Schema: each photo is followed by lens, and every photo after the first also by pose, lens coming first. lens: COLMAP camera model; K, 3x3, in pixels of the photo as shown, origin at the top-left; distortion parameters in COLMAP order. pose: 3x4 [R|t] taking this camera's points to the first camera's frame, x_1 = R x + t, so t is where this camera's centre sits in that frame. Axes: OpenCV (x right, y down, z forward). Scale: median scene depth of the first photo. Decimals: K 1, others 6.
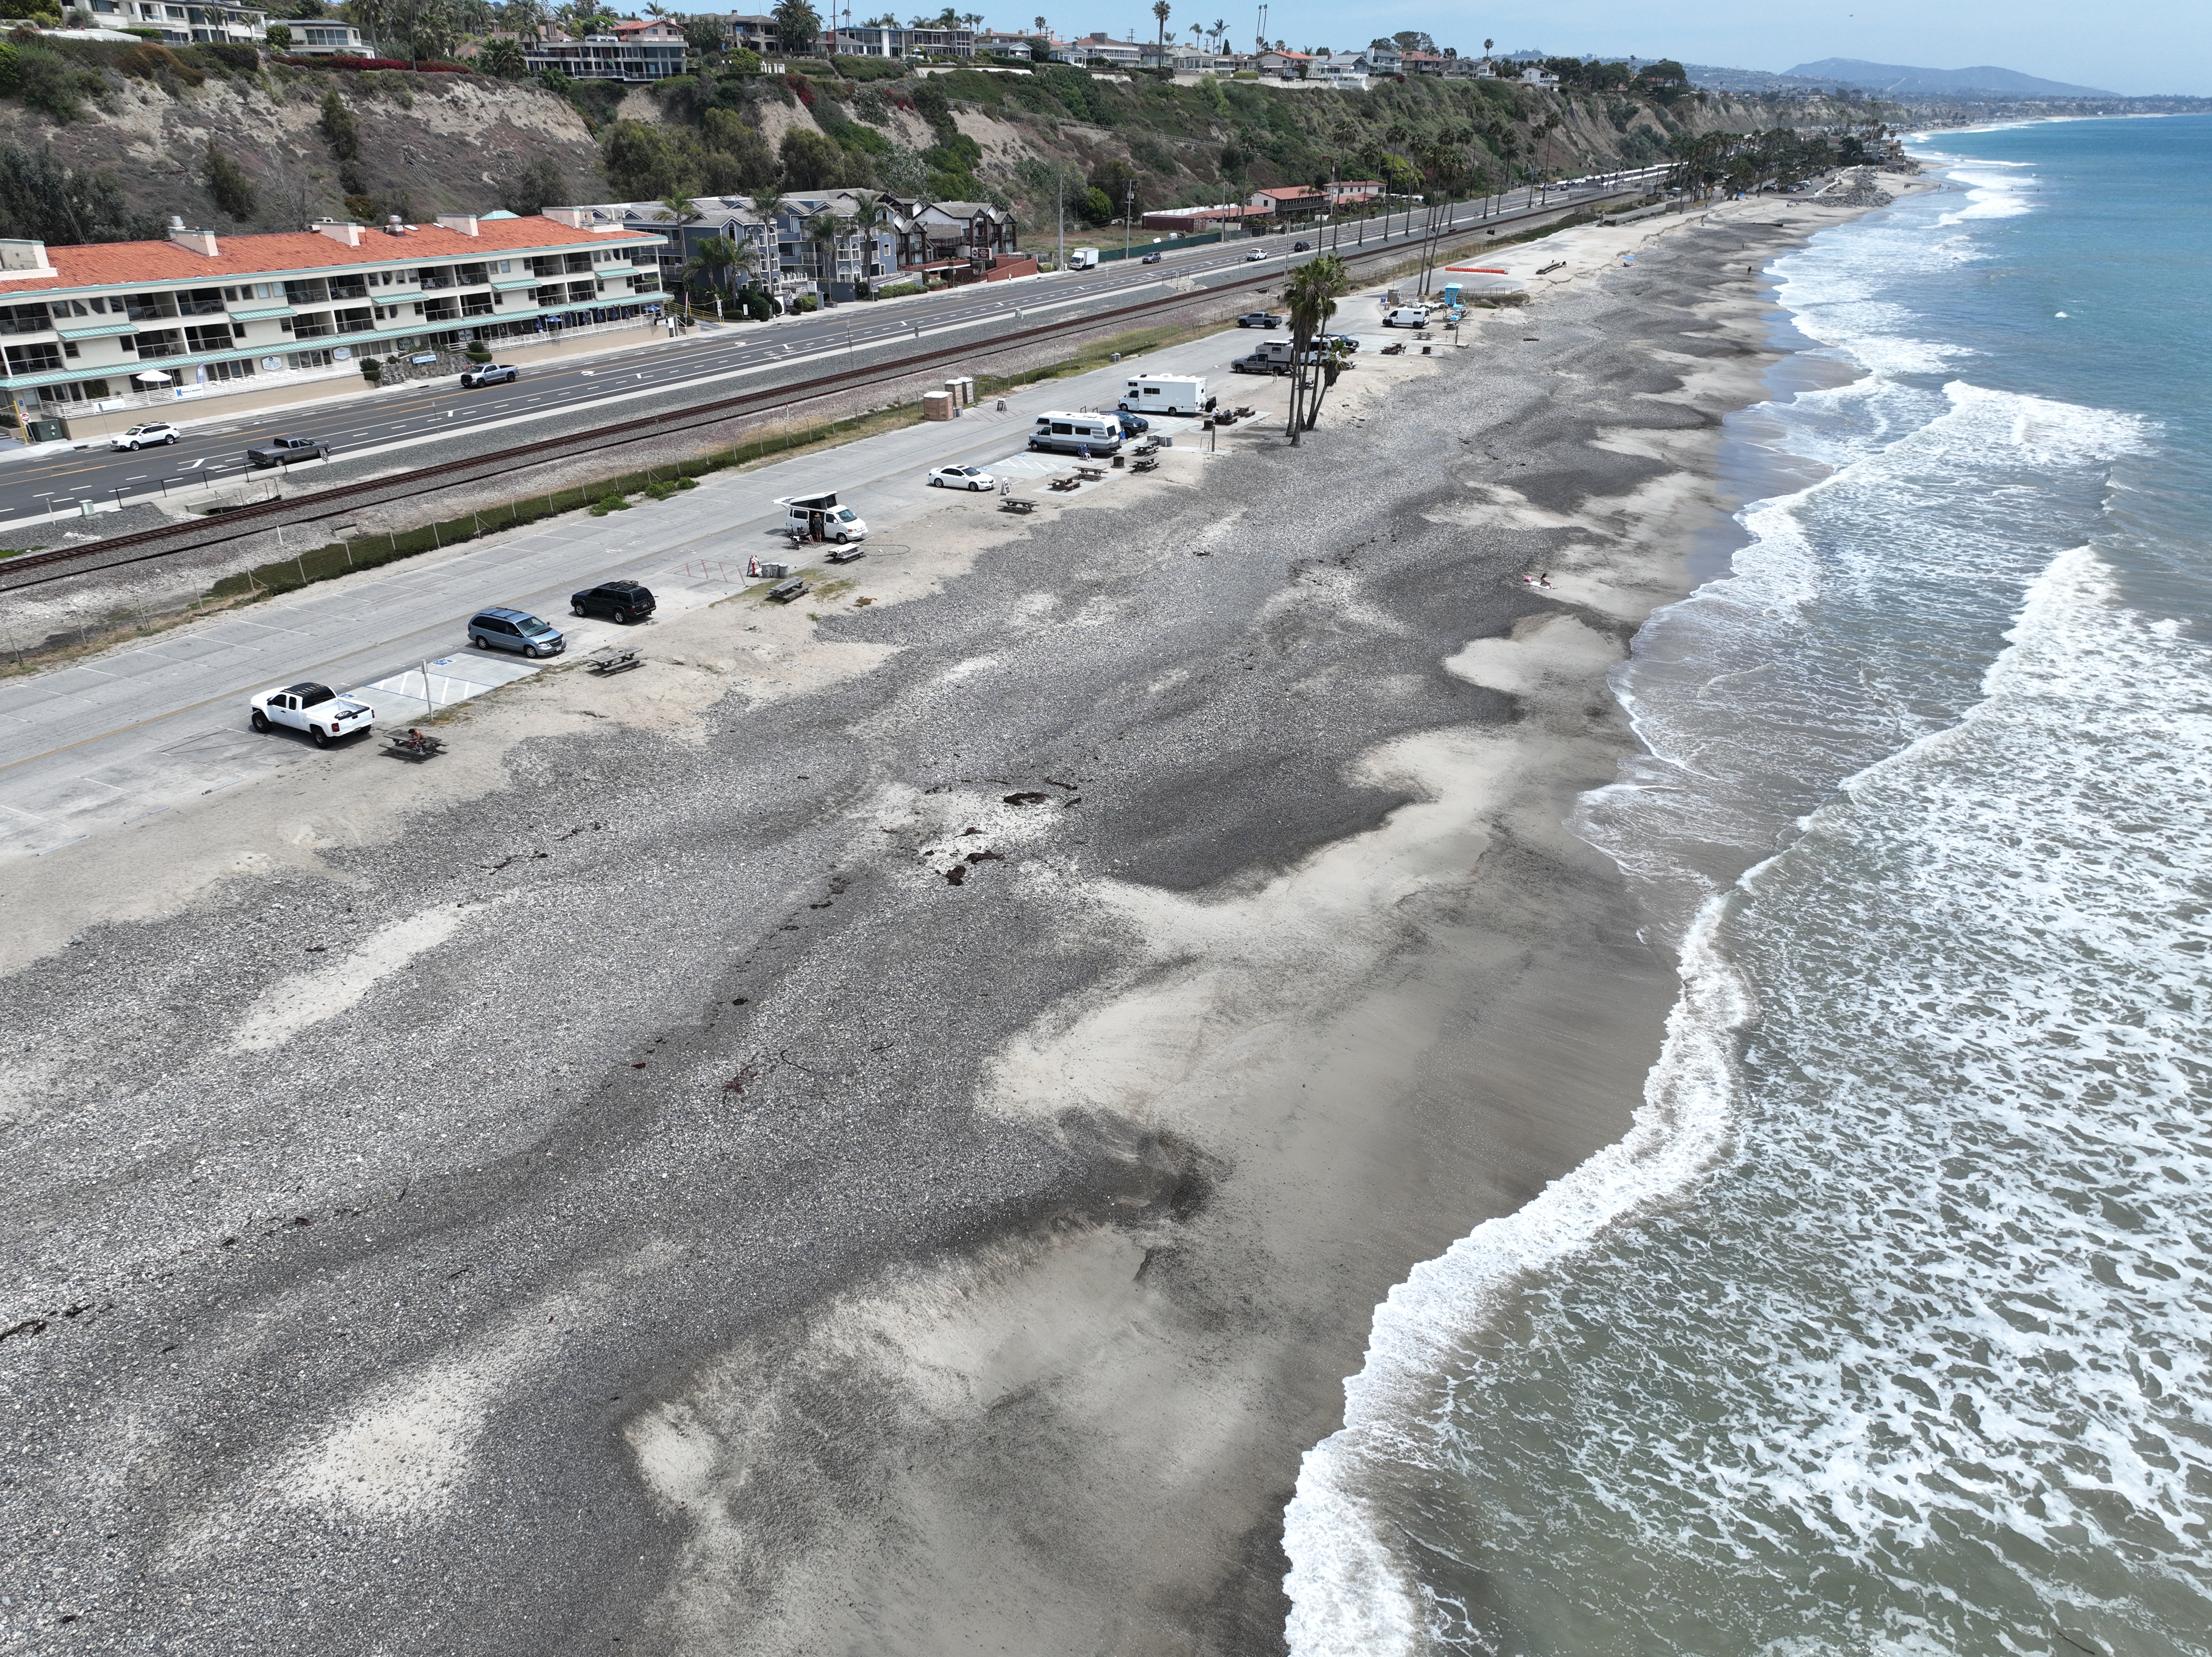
lens RADIAL K [[1553.9, 0, 1106.0], [0, 1553.9, 828.5], [0, 0, 1]] dist [0.000286, 0.023379]
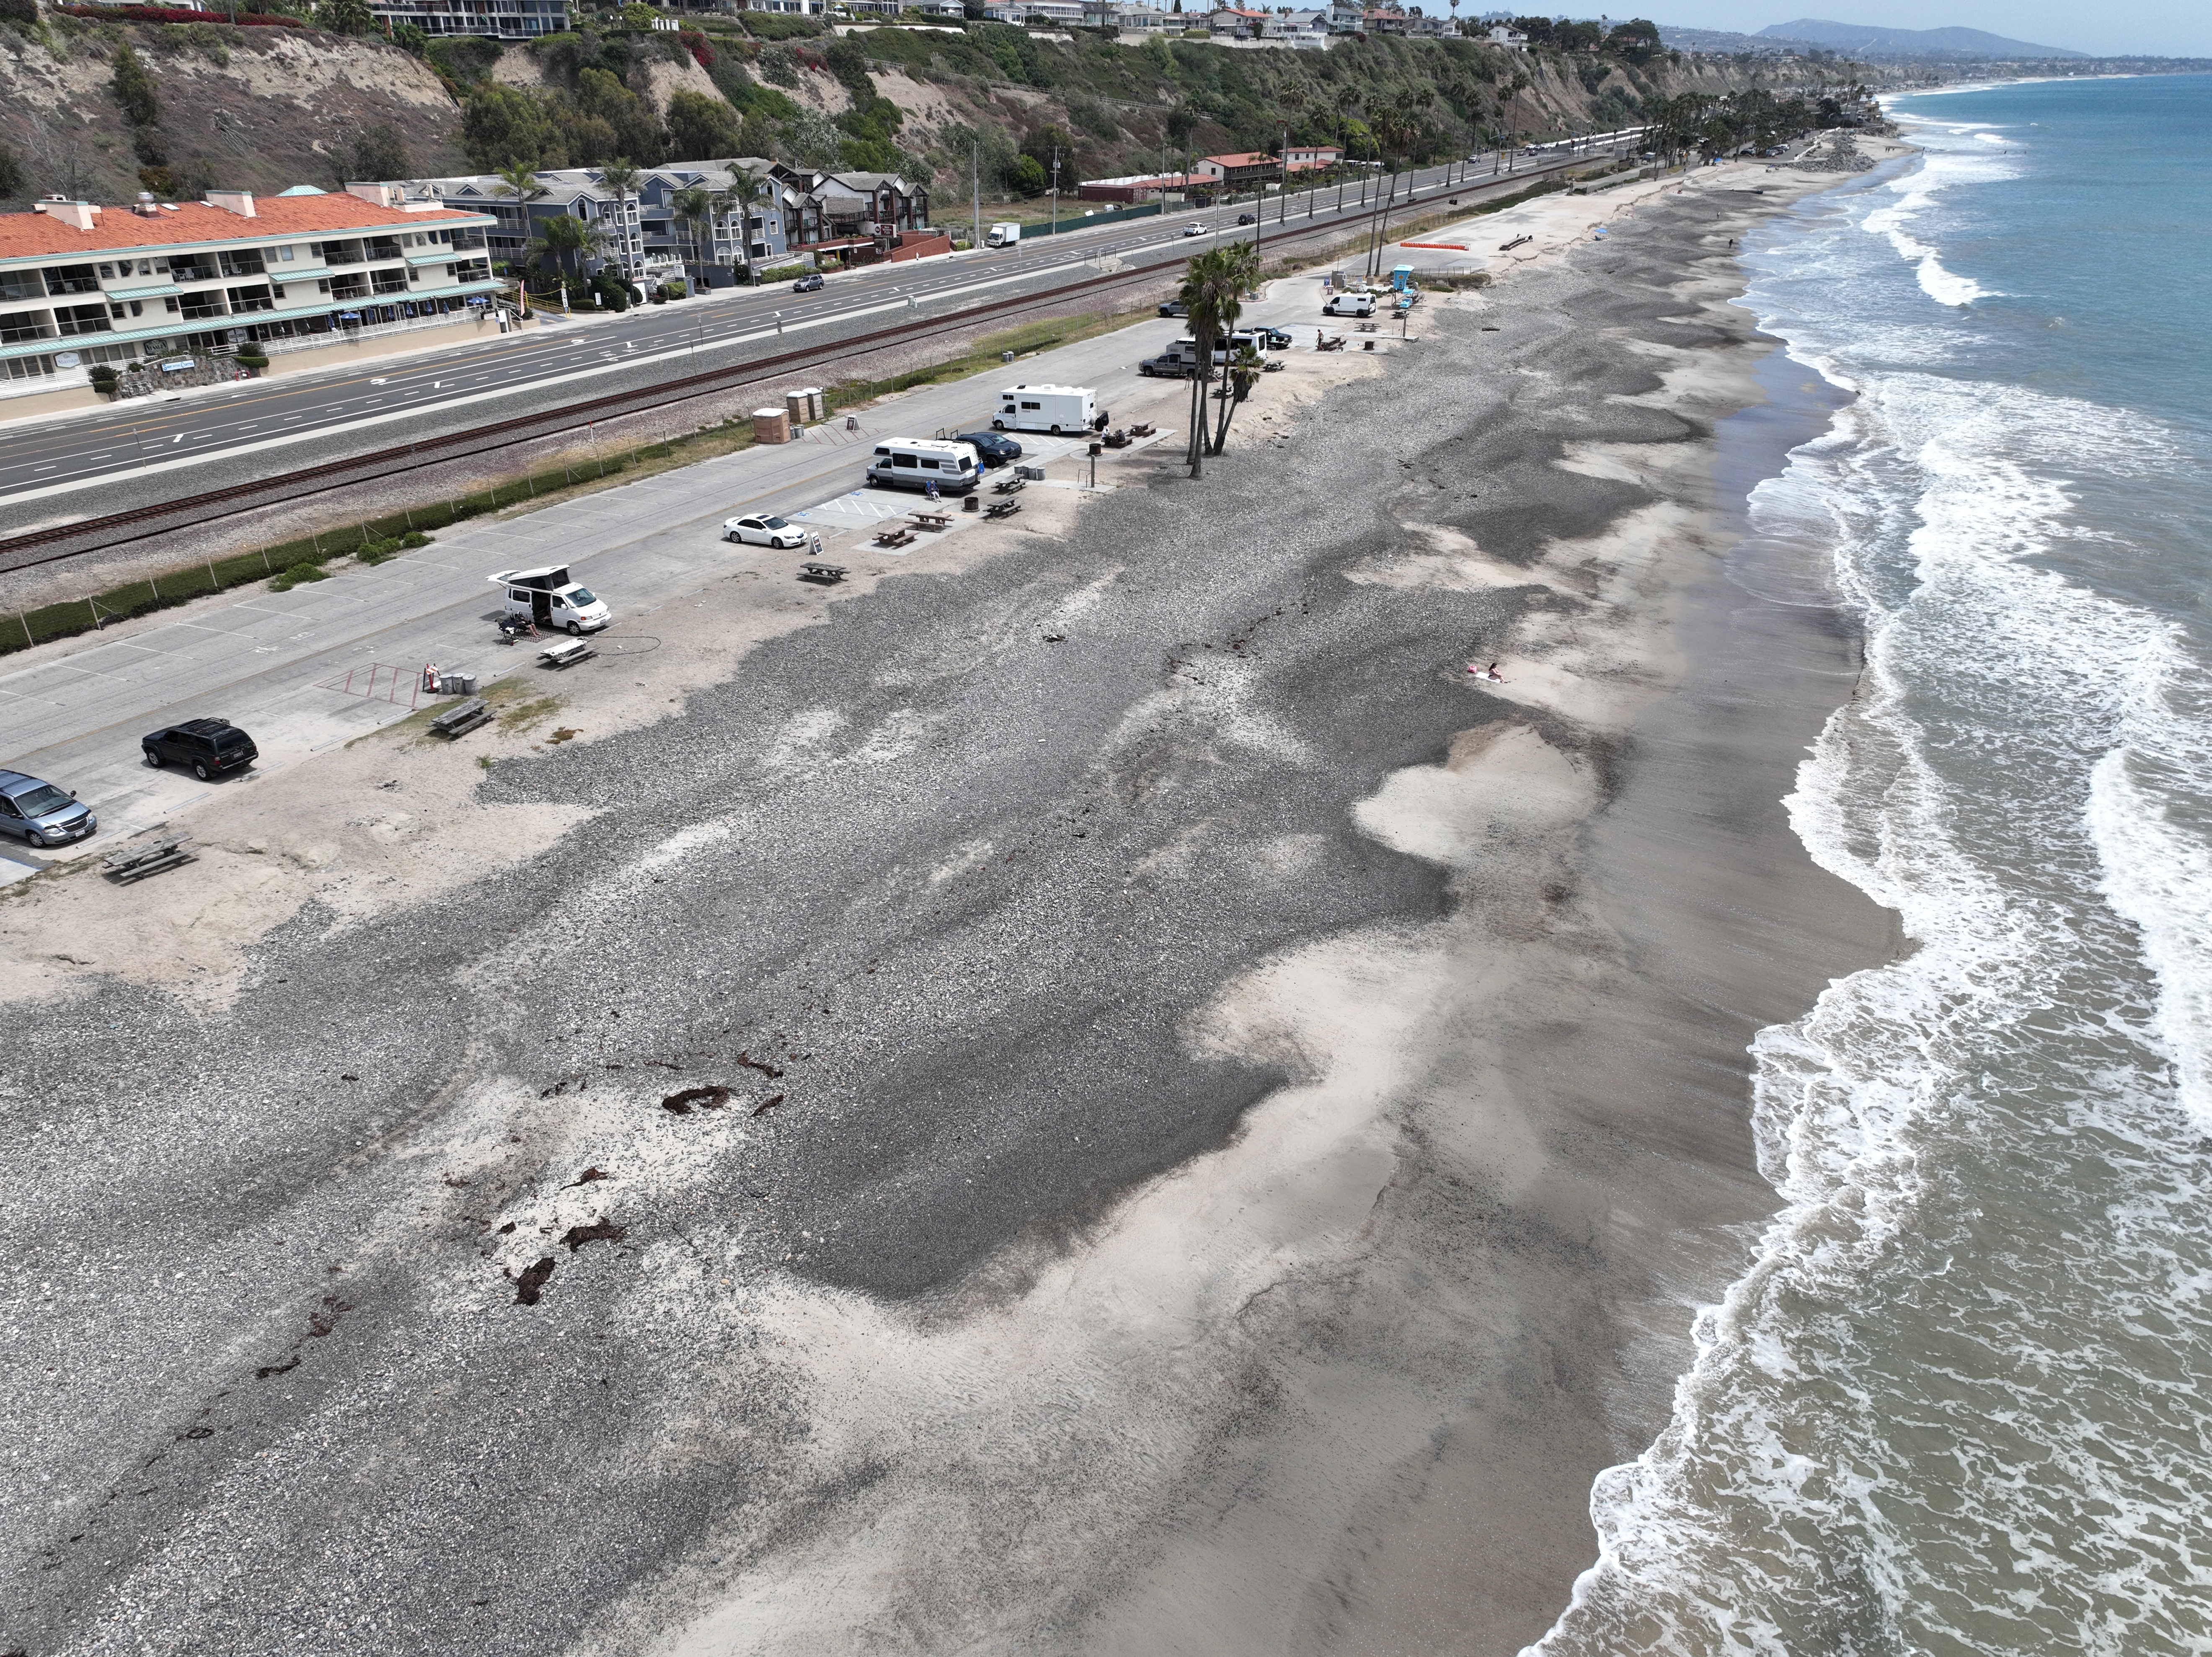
lens RADIAL K [[1549.1, 0, 1106.0], [0, 1549.1, 828.5], [0, 0, 1]] dist [-0.001041, 0.024848]
pose [[0.999850, -0.009973, 0.014143, 0.055564], [0.009687, 0.999750, 0.020143, -0.071216], [-0.014340, -0.020003, 0.999697, 0.165140]]
